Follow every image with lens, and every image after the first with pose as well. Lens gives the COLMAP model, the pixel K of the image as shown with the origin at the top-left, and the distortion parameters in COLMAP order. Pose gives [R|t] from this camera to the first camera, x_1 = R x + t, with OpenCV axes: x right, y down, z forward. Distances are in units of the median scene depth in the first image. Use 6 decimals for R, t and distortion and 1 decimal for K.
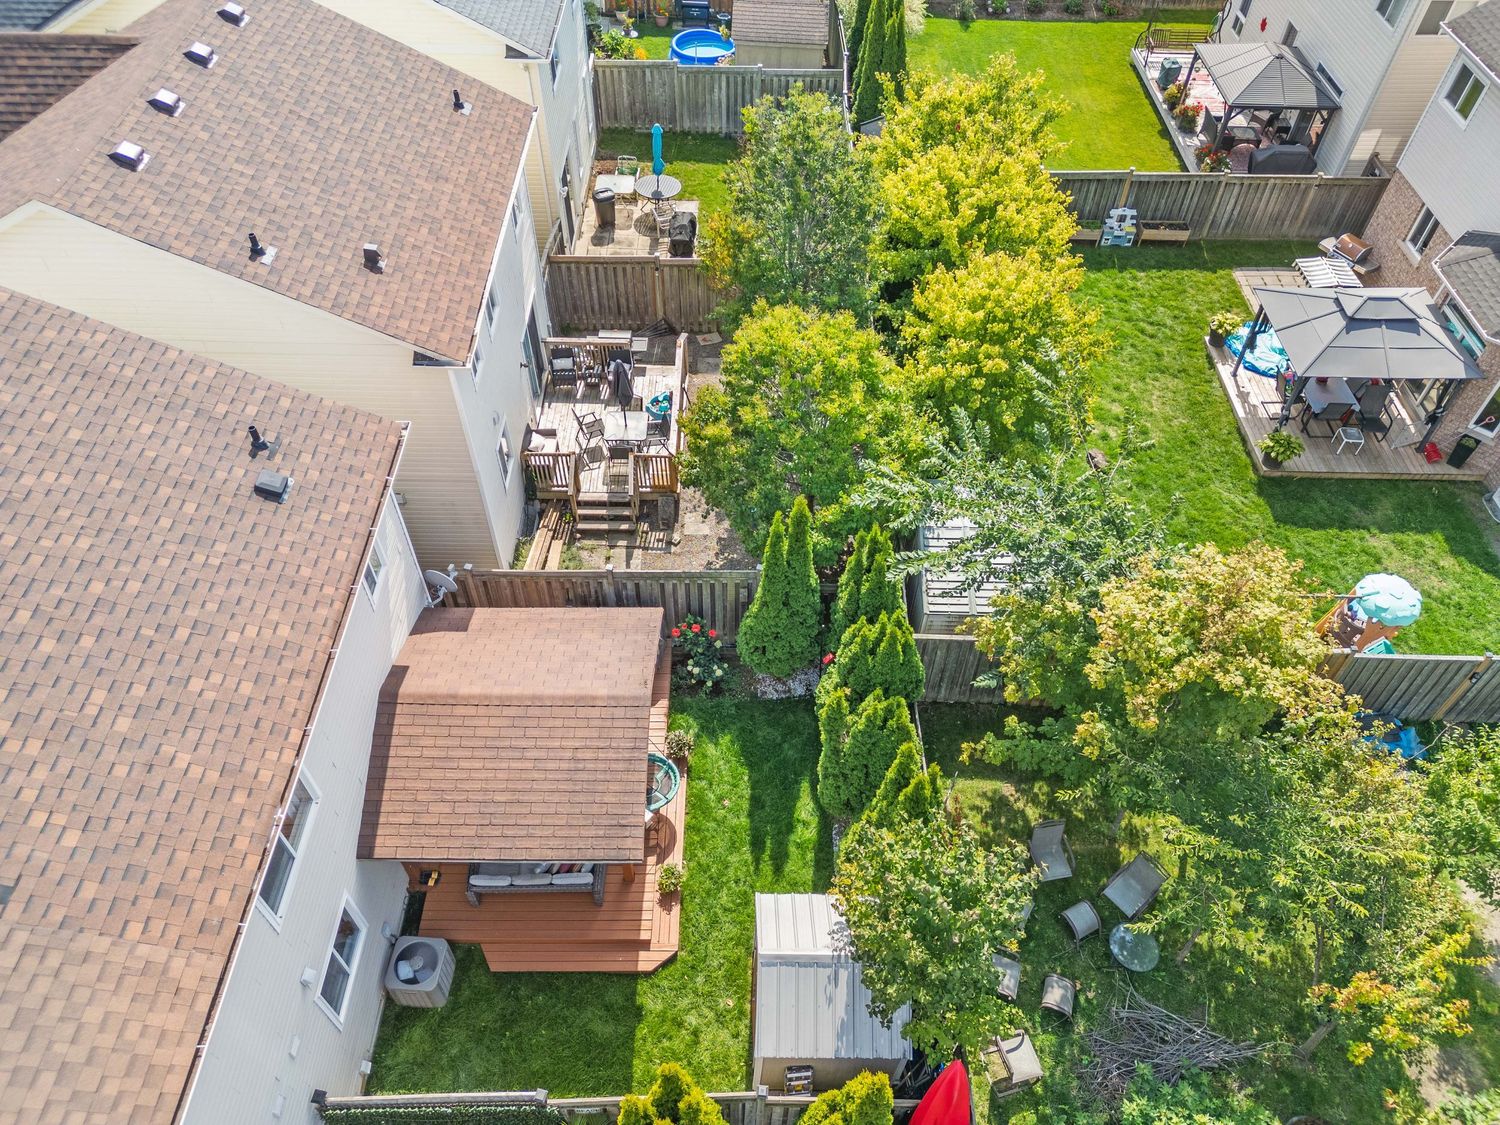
lens RADIAL K [[1052.3, 0, 749.7], [0, 1052.3, 562.3], [0, 0, 1]] dist [0.069636, -0.060557]
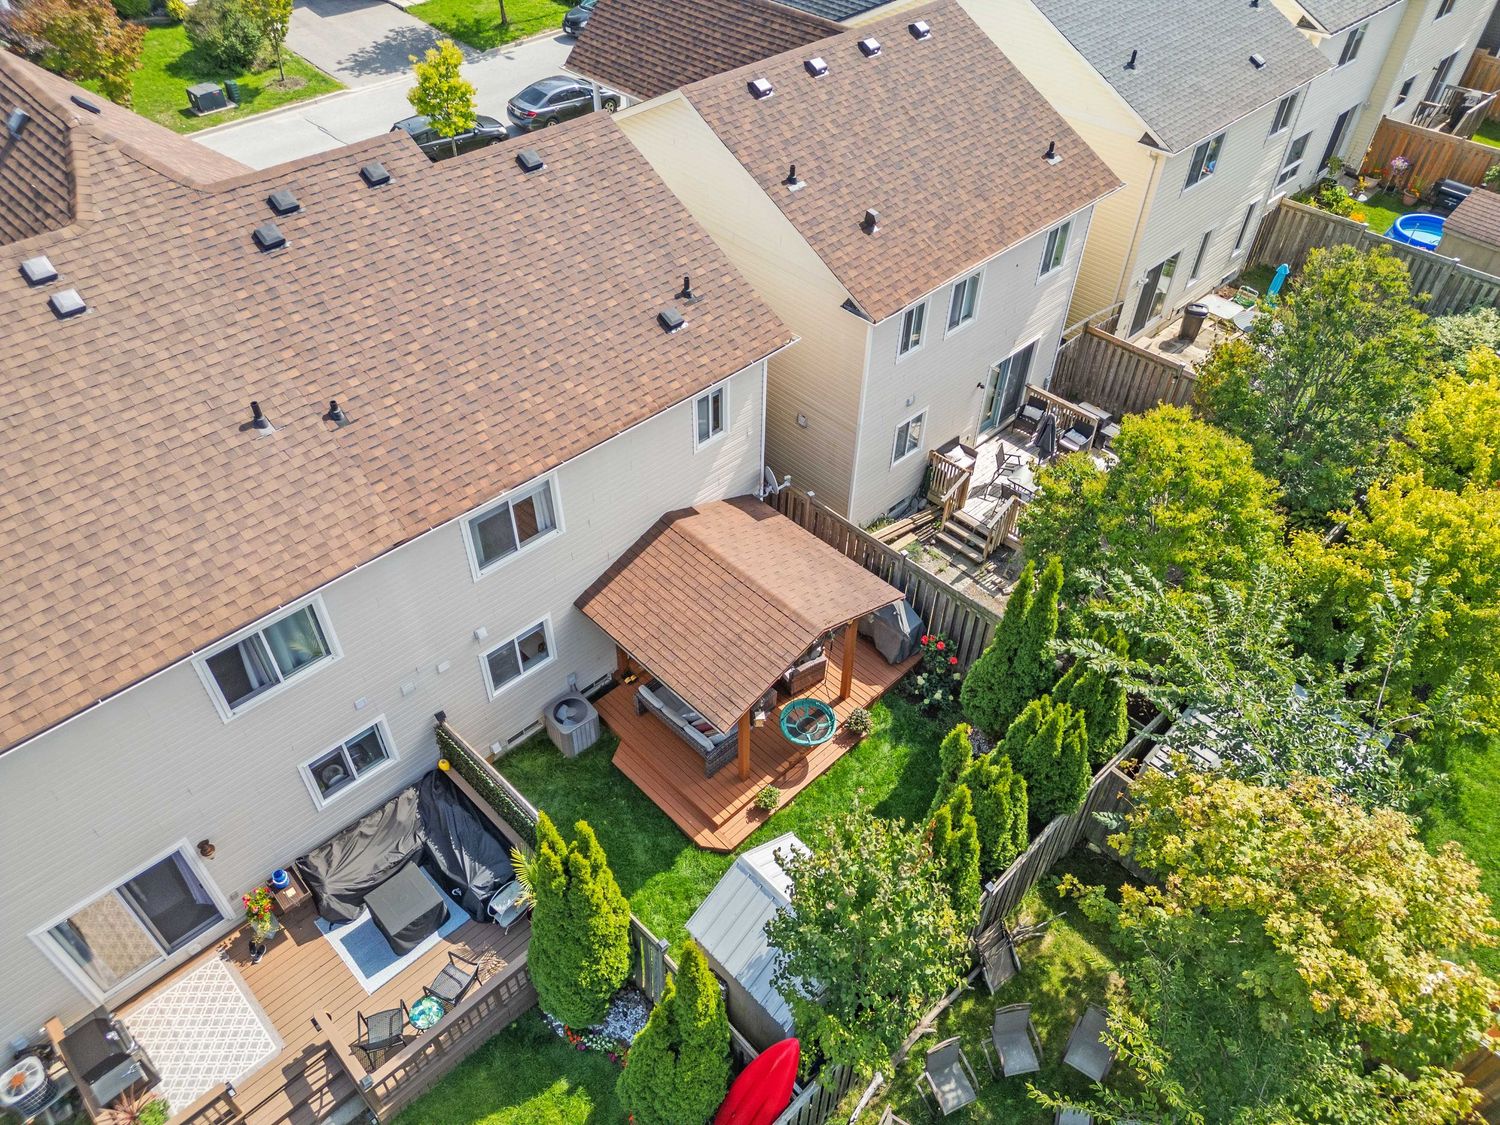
lens RADIAL K [[1052.3, 0, 750.1], [0, 1052.3, 563.5], [0, 0, 1]] dist [0.069636, -0.060557]
pose [[0.699635, 0.494247, -0.515975, 0.335658], [-0.543950, 0.836682, 0.063881, 0.033105], [0.463280, 0.235971, 0.854219, 0.002664]]
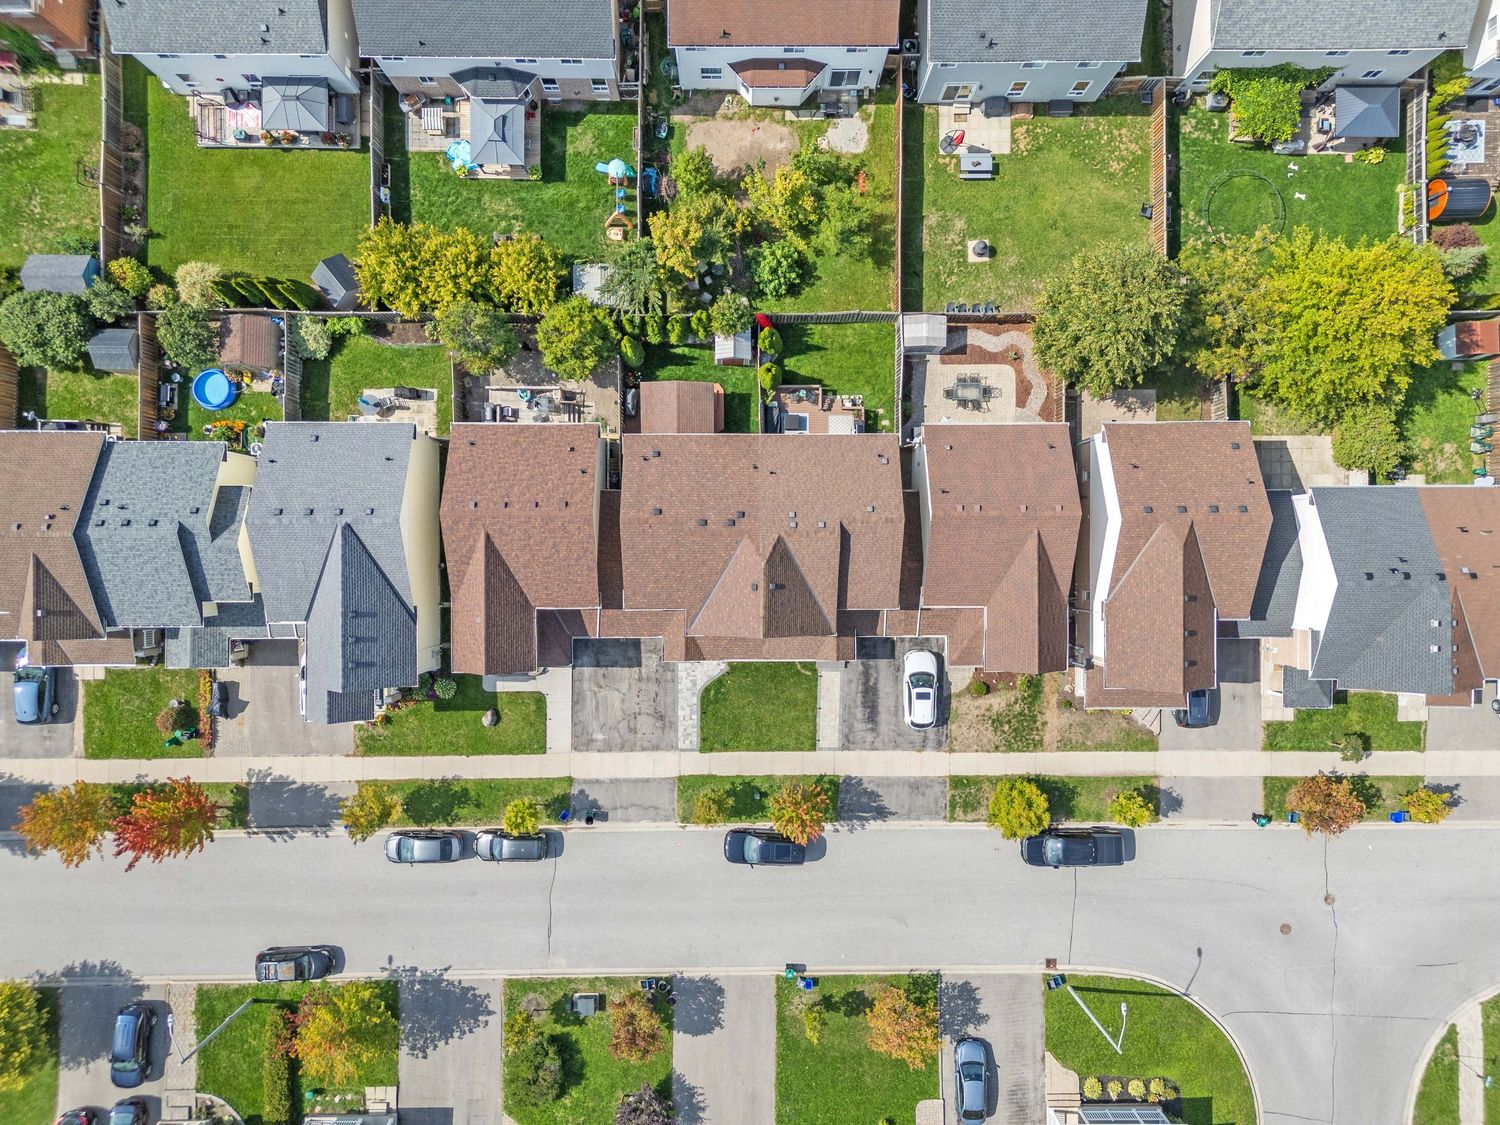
lens RADIAL K [[1052.3, 0, 750.3], [0, 1052.3, 565.3], [0, 0, 1]] dist [0.069636, -0.060557]
pose [[-0.005041, -0.999888, -0.014073, -0.647954], [0.747026, -0.013121, 0.664665, -2.043967], [-0.664776, -0.007162, 0.747009, -1.919097]]
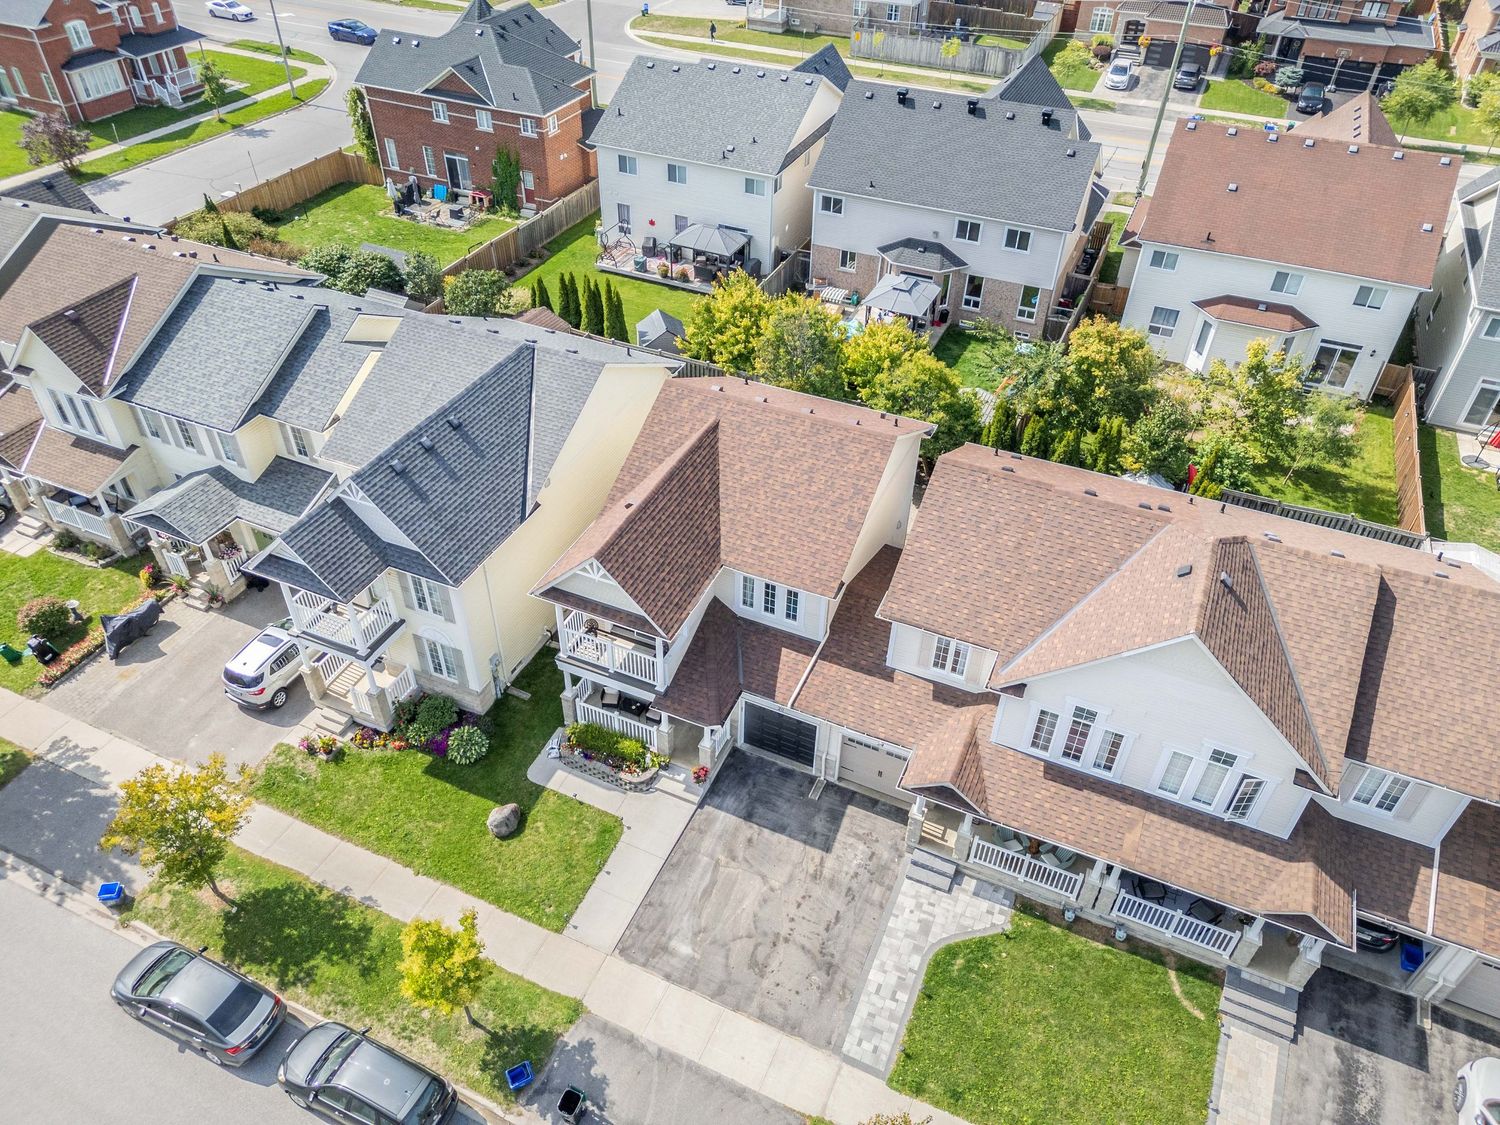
lens RADIAL K [[1052.3, 0, 746.4], [0, 1052.3, 564.2], [0, 0, 1]] dist [0.069636, -0.060557]
pose [[0.403920, -0.587932, 0.700845, -2.071382], [0.679558, 0.705727, 0.200376, -0.662812], [-0.612413, 0.395329, 0.684592, -0.217929]]
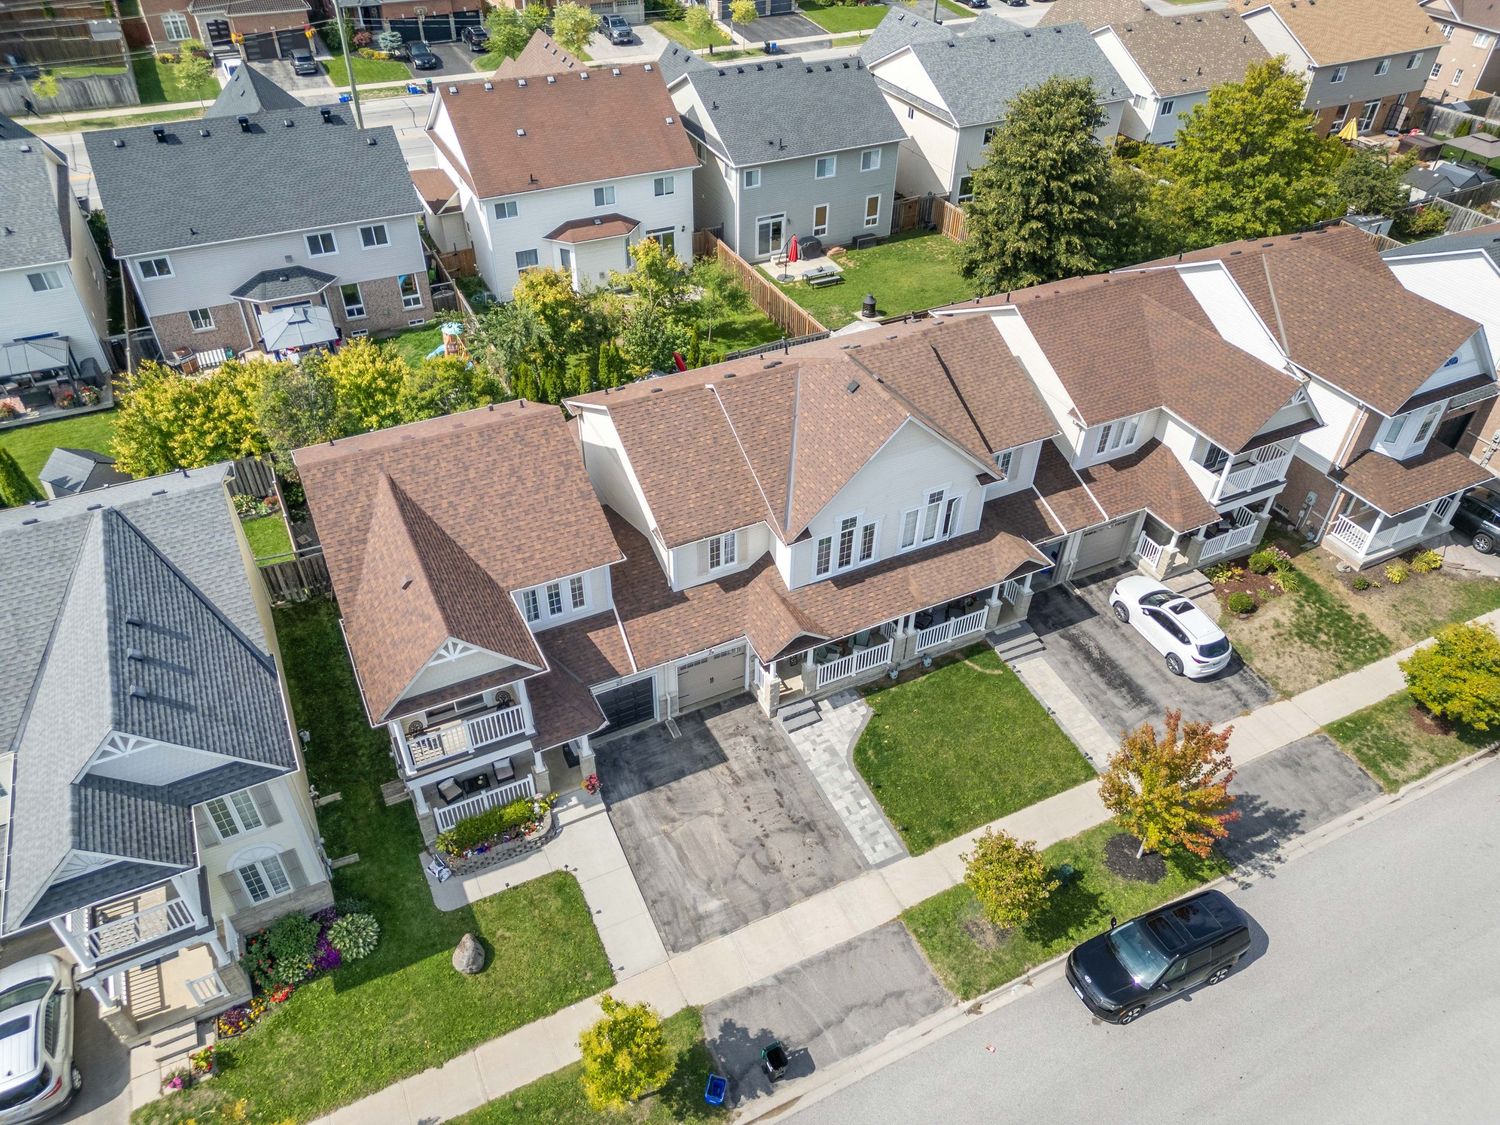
lens RADIAL K [[1052.3, 0, 750.2], [0, 1052.3, 562.4], [0, 0, 1]] dist [0.069636, -0.060557]
pose [[-0.446332, -0.581976, 0.679773, -2.184320], [0.663609, 0.294362, 0.687731, -1.292101], [-0.600342, 0.758060, 0.254821, 0.306839]]
